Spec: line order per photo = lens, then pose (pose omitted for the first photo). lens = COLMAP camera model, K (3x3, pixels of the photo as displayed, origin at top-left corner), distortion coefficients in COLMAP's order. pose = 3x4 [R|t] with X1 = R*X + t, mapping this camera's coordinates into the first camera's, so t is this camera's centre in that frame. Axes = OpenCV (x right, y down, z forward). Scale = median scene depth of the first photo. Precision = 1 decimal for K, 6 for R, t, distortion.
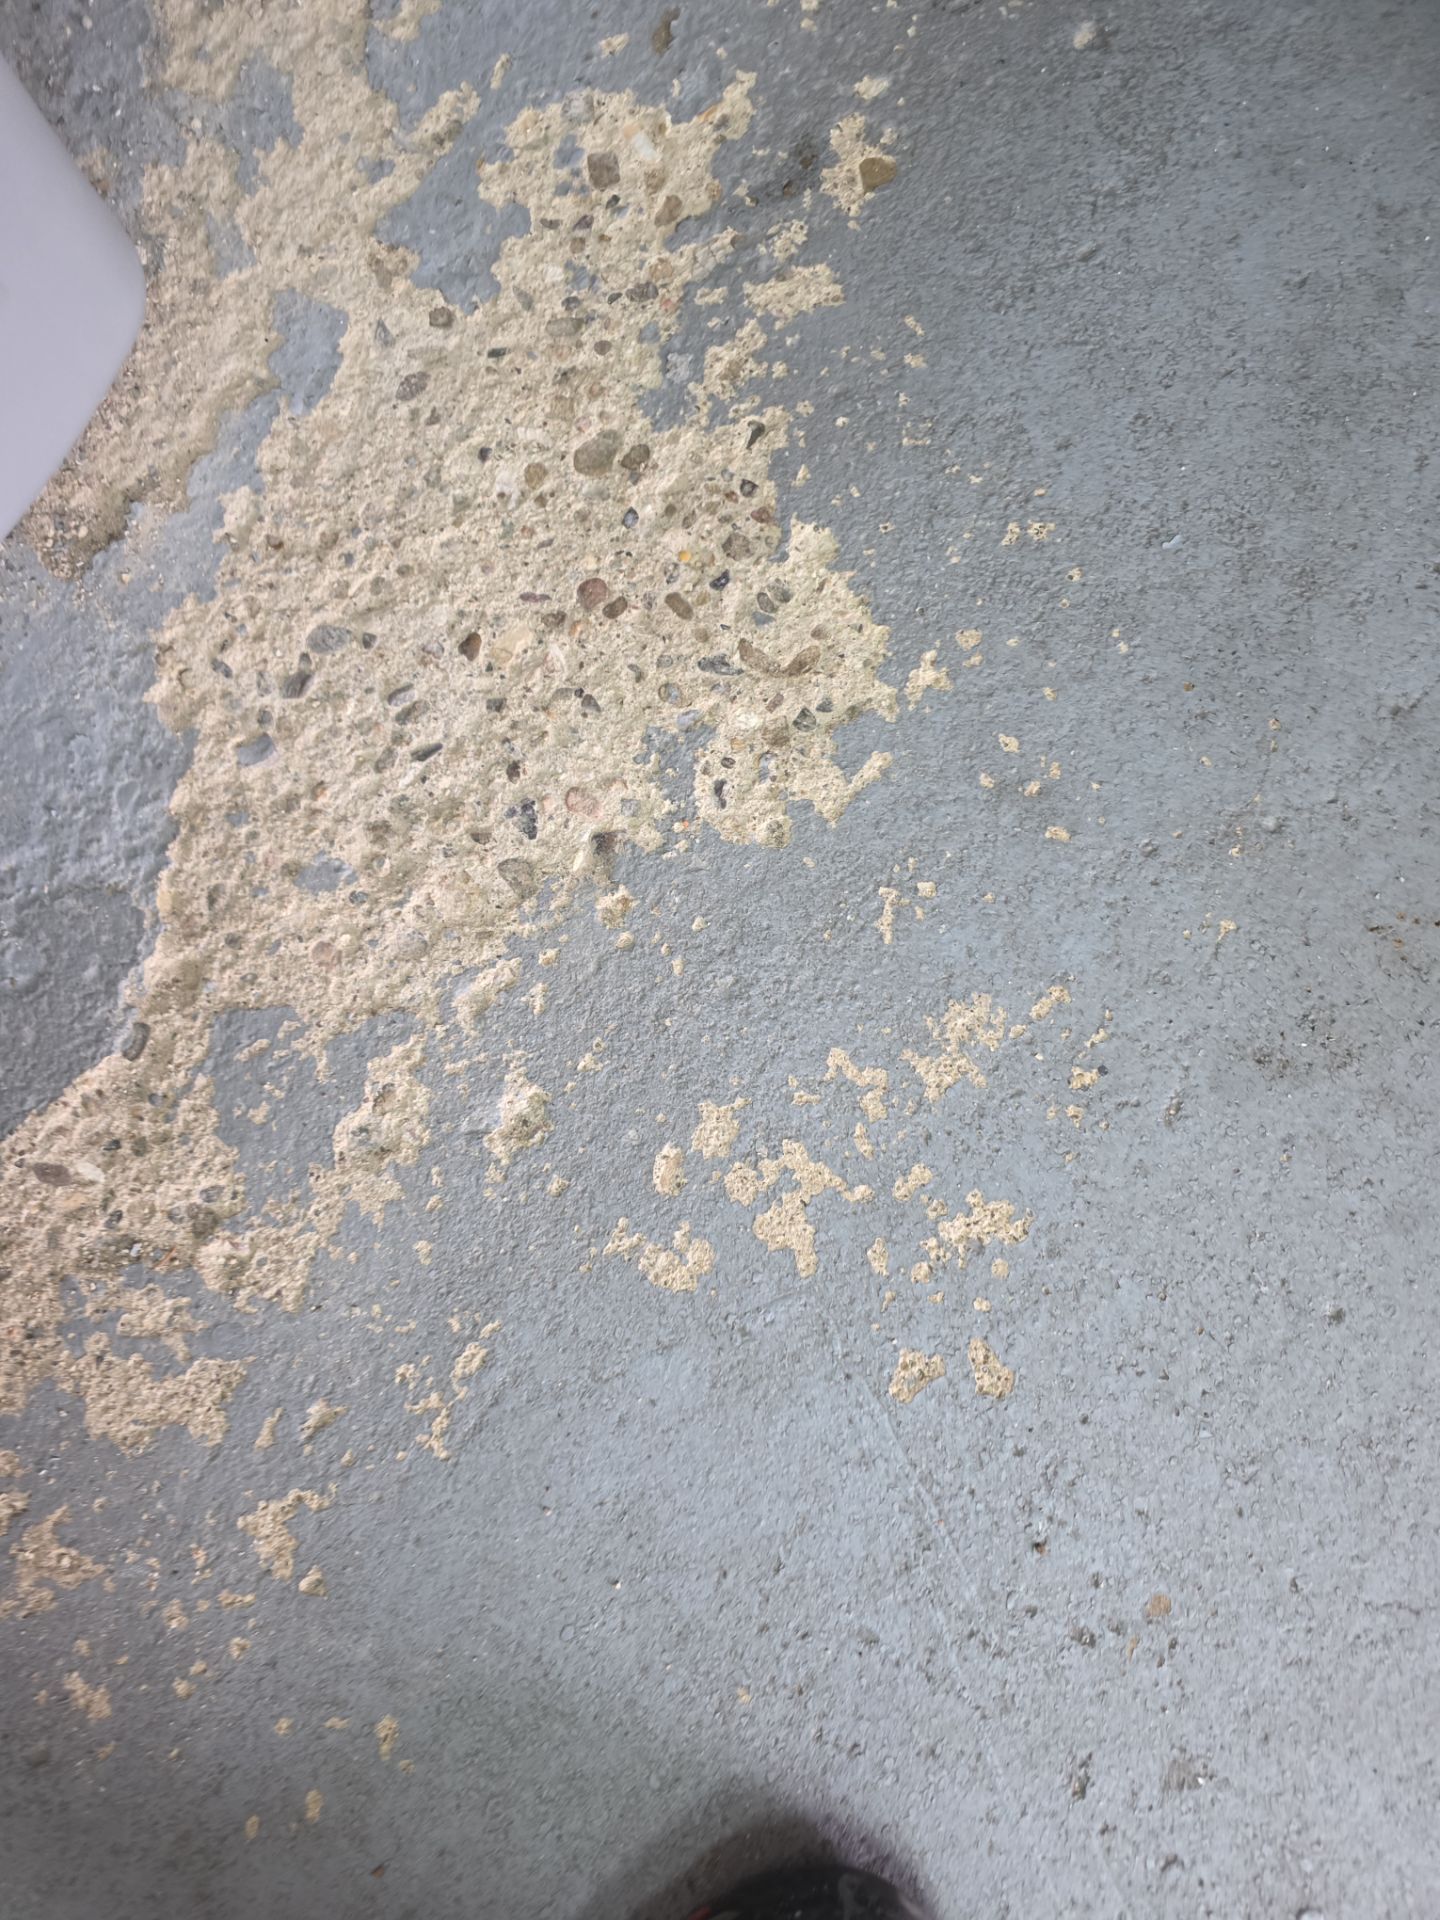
lens RADIAL K [[1343.0, 0, 720.0], [0, 1343.0, 960.0], [0, 0, 1]] dist [0.048965, -0.064125]
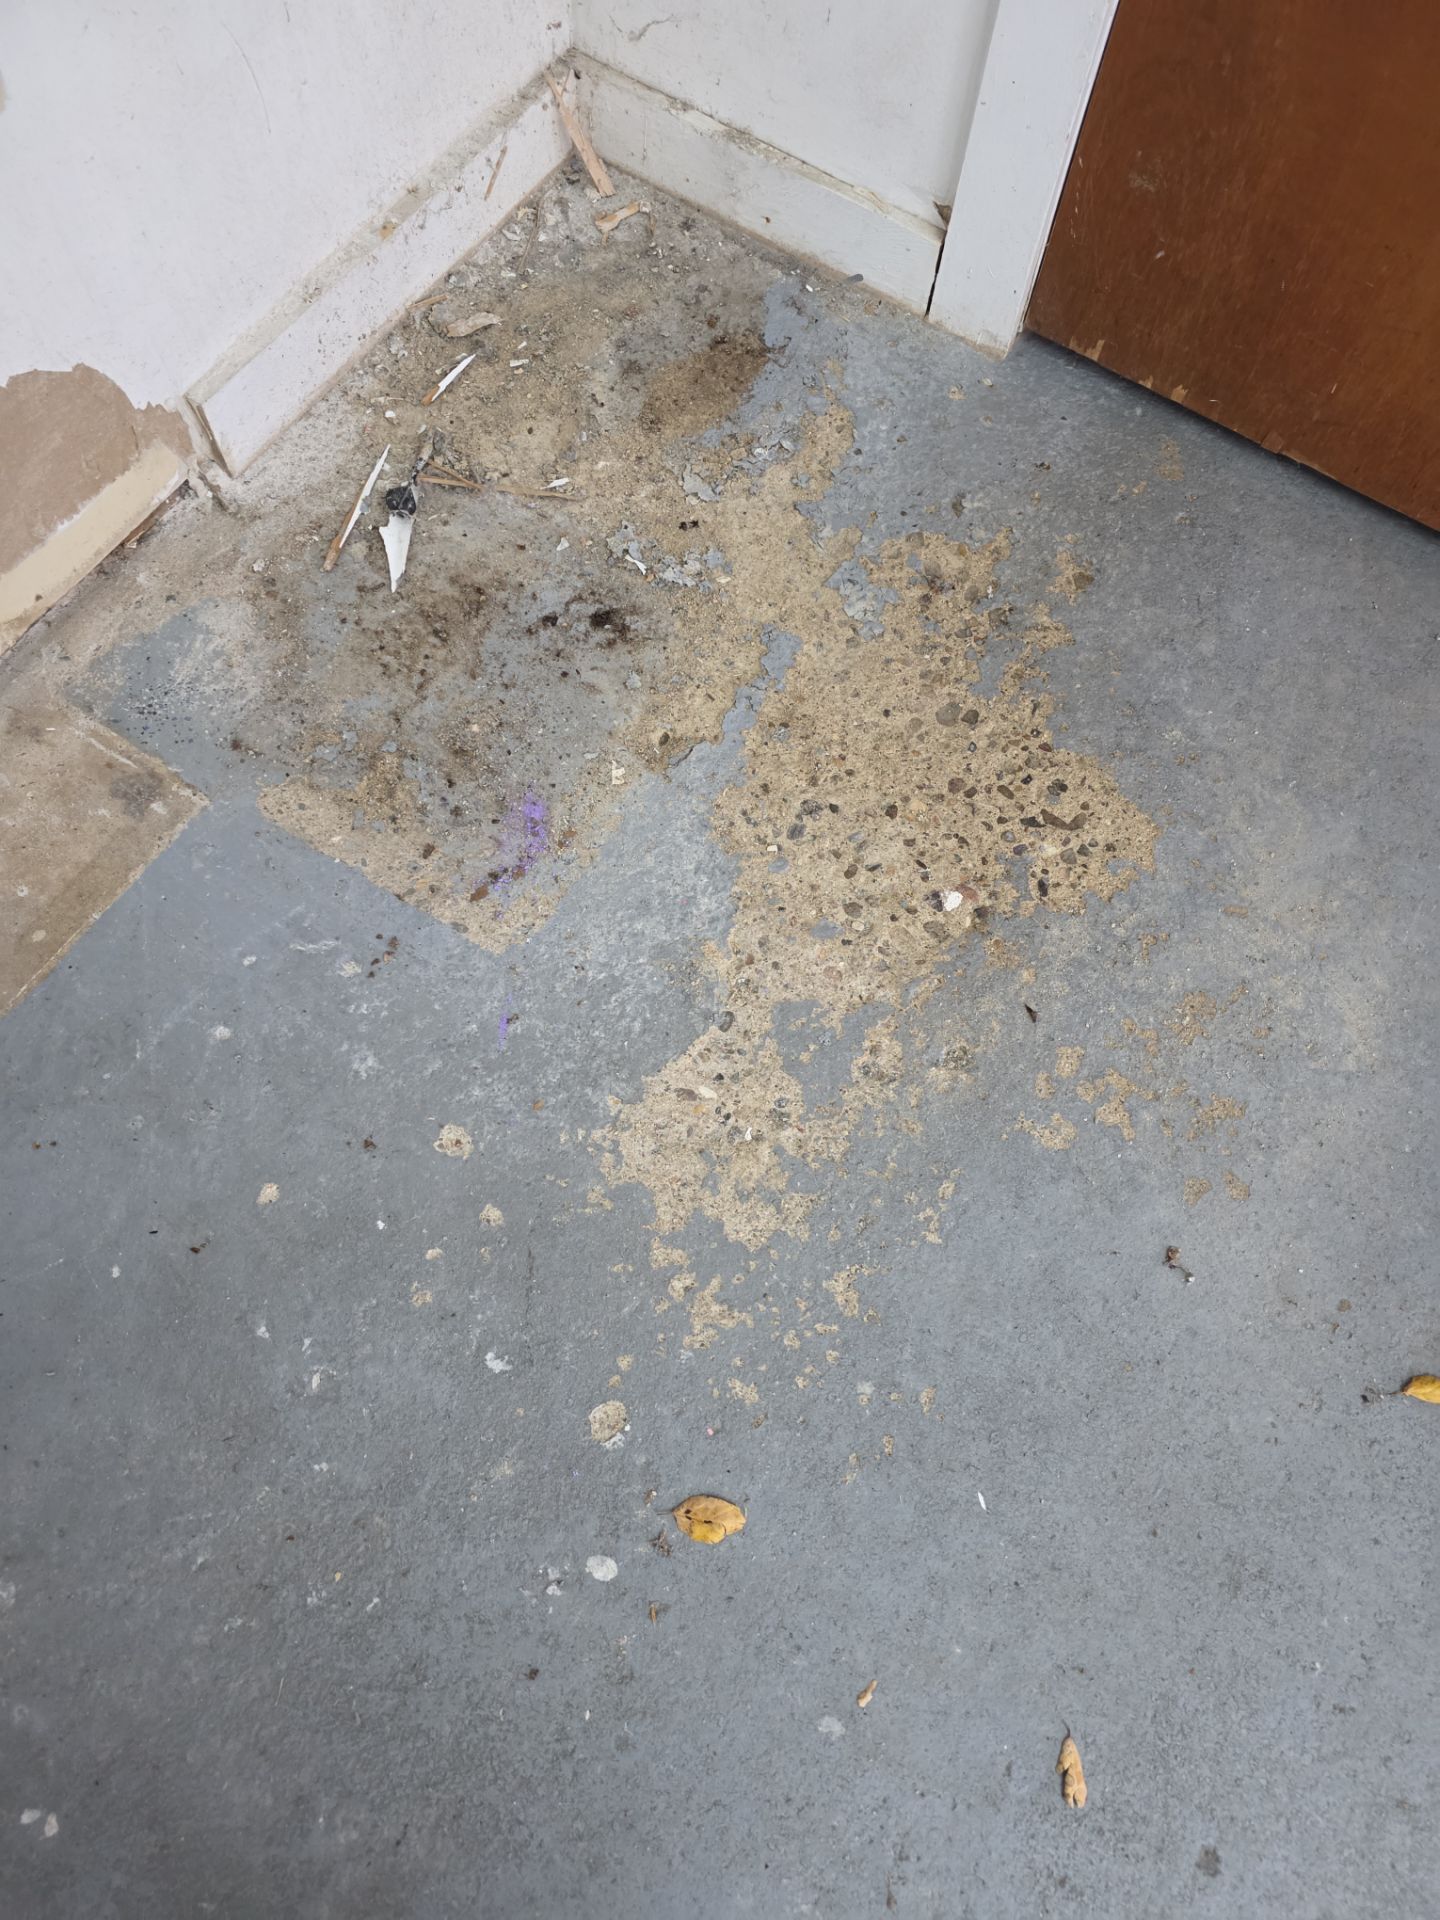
lens RADIAL K [[1317.5, 0, 720.0], [0, 1317.5, 960.0], [0, 0, 1]] dist [0.086529, -0.149777]
pose [[0.992881, 0.008650, 0.118798, -0.637456], [0.018103, 0.974814, -0.222283, 0.356555], [-0.117729, 0.222851, 0.967718, -0.648196]]
